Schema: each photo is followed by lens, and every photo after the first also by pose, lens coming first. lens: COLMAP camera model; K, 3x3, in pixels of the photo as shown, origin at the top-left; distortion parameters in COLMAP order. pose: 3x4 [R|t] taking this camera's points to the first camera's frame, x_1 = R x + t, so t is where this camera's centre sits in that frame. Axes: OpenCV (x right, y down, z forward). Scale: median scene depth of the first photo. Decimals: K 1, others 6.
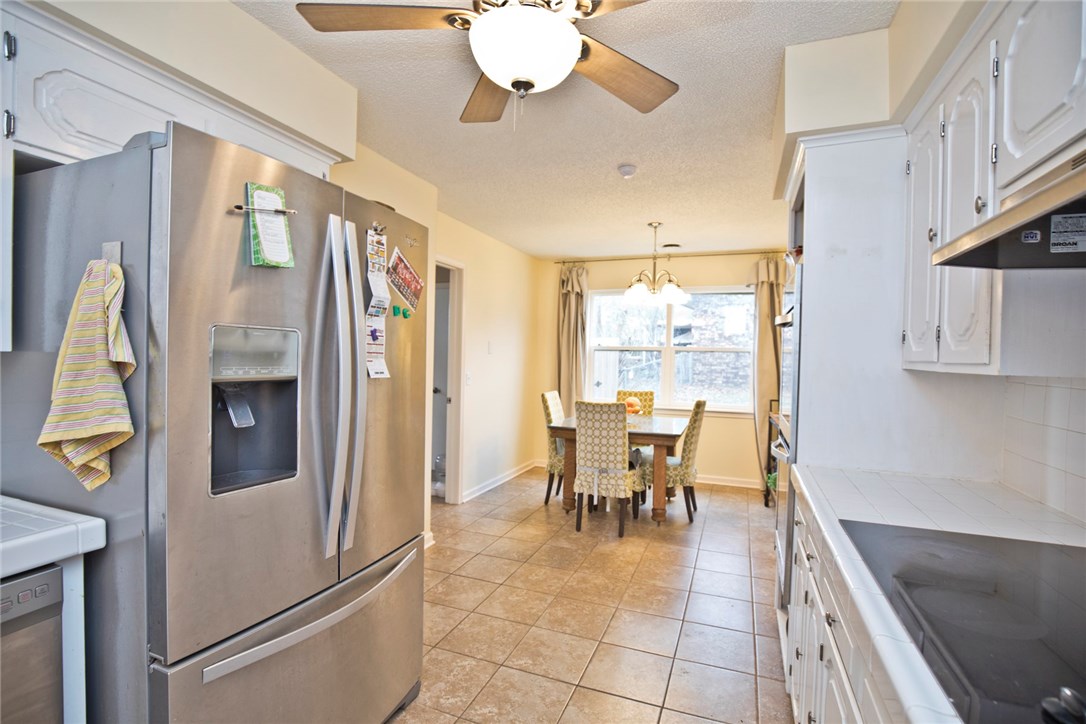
lens RADIAL K [[496.7, 0, 543.0], [0, 496.7, 365.6], [0, 0, 1]] dist [-0.019883, 0.000454]
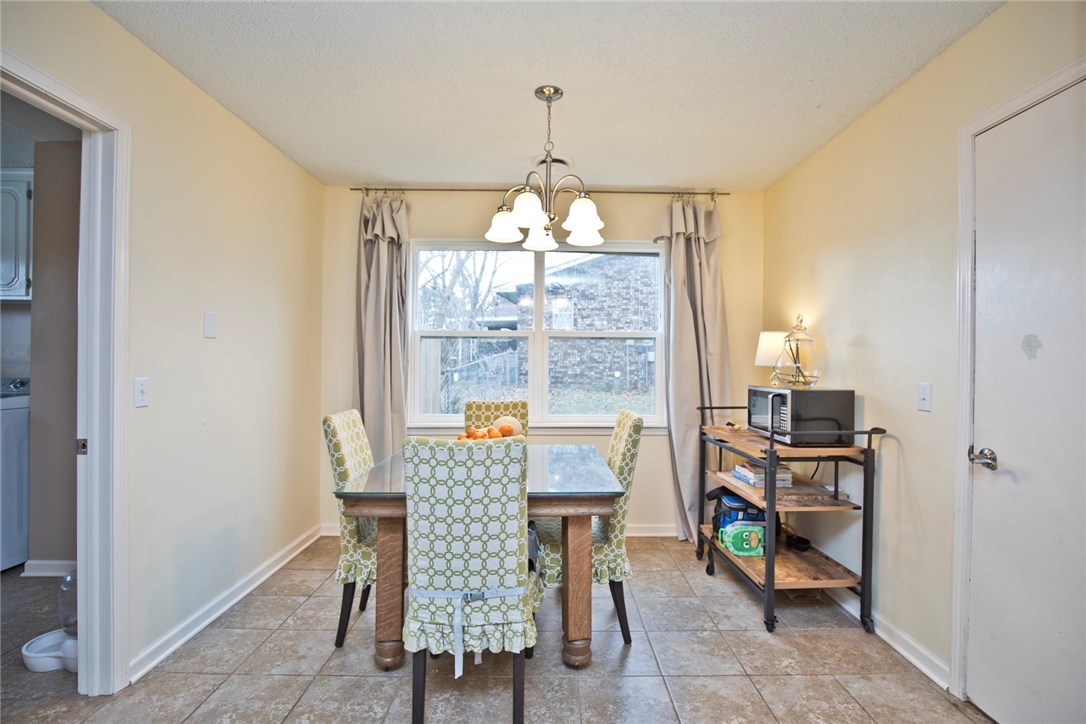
lens RADIAL K [[504.3, 0, 547.9], [0, 504.3, 366.8], [0, 0, 1]] dist [-0.024383, 0.000207]
pose [[0.925326, -0.016290, 0.378822, 0.014995], [0.017155, 0.999852, 0.001092, 0.010409], [-0.378784, 0.005488, 0.925469, 0.467278]]
